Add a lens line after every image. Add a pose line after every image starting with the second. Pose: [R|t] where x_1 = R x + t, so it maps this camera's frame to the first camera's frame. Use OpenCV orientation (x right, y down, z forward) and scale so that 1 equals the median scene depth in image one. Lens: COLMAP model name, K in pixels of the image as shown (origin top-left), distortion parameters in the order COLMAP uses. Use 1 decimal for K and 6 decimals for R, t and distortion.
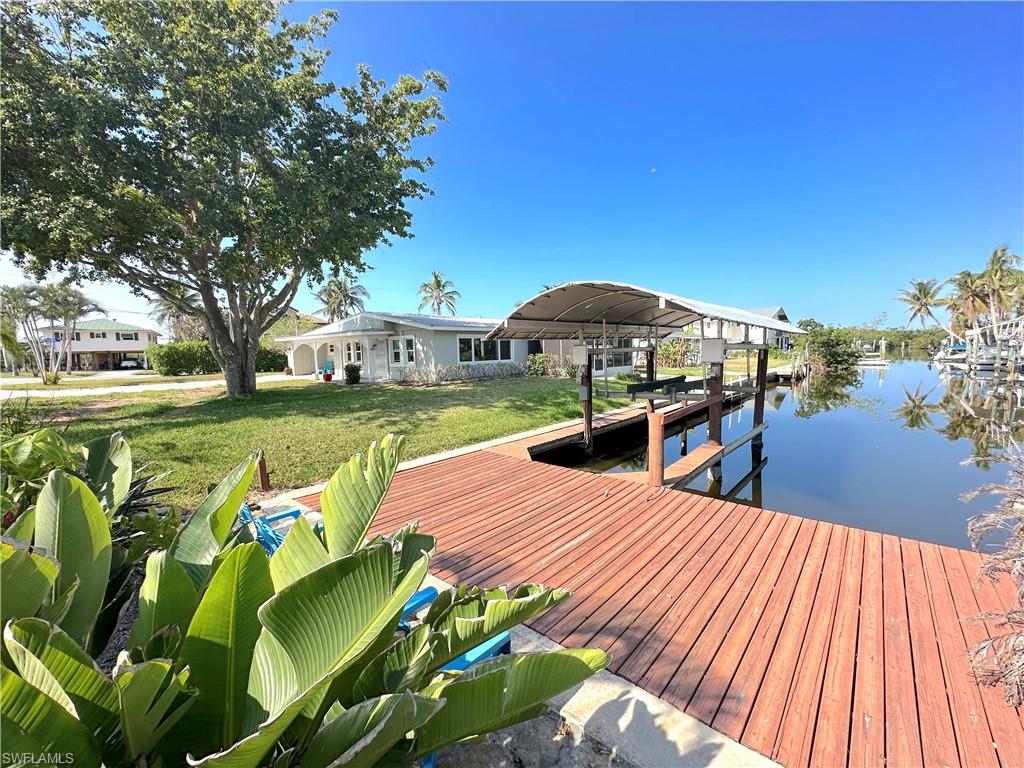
lens RADIAL K [[410.3, 0, 514.7], [0, 410.3, 386.0], [0, 0, 1]] dist [-0.003552, 0.000657]
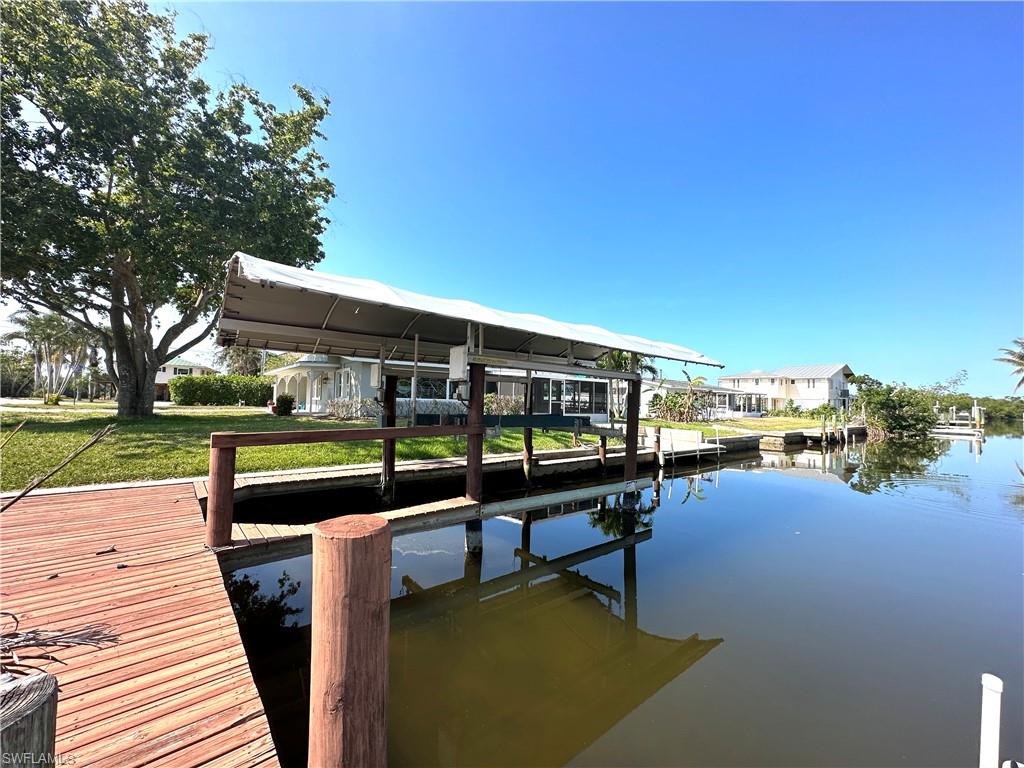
lens RADIAL K [[410.3, 0, 509.3], [0, 410.3, 387.3], [0, 0, 1]] dist [-0.003552, 0.000657]
pose [[0.987688, 0.038288, -0.151679, 0.258076], [-0.056908, 0.991094, -0.120392, 0.013747], [0.145719, 0.127542, 0.981070, 0.119403]]
